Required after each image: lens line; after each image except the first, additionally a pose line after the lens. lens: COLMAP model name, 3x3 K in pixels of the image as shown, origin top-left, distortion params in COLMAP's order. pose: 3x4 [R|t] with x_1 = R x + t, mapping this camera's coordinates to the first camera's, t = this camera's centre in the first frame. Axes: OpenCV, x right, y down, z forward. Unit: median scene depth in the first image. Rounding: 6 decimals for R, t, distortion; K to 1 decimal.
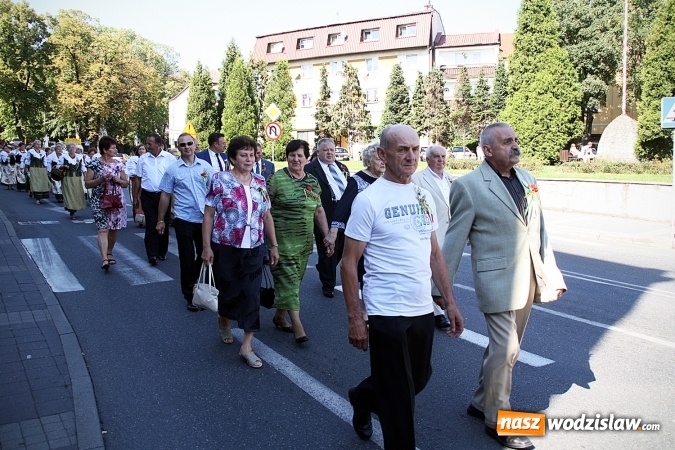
lens RADIAL K [[578.0, 0, 338.0], [0, 578.0, 223.9], [0, 0, 1]] dist [-0.152208, 0.185166]
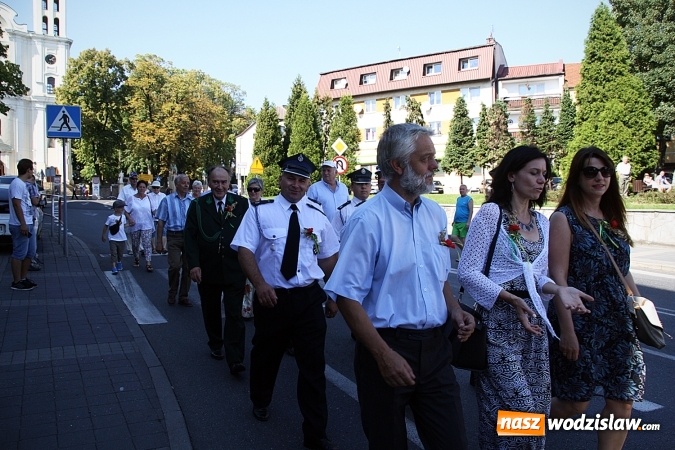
lens RADIAL K [[573.1, 0, 338.2], [0, 573.1, 224.3], [0, 0, 1]] dist [-0.151970, 0.170559]
pose [[0.994380, -0.004915, -0.105757, -0.005712], [-0.001026, 0.998428, -0.056046, -0.000476], [0.105866, 0.055839, 0.992811, 0.002207]]
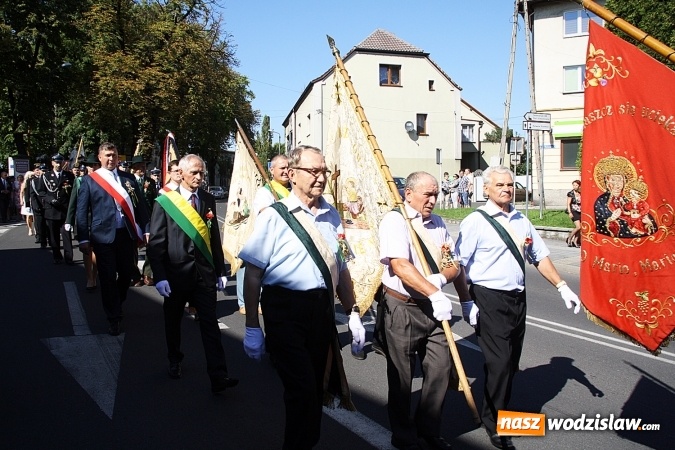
lens RADIAL K [[573.1, 0, 338.2], [0, 573.1, 224.3], [0, 0, 1]] dist [-0.151970, 0.170559]
pose [[0.999234, -0.014204, 0.036467, -0.439172], [0.015313, 0.999423, -0.030315, -0.099997], [-0.036015, 0.030850, 0.998875, 0.704926]]
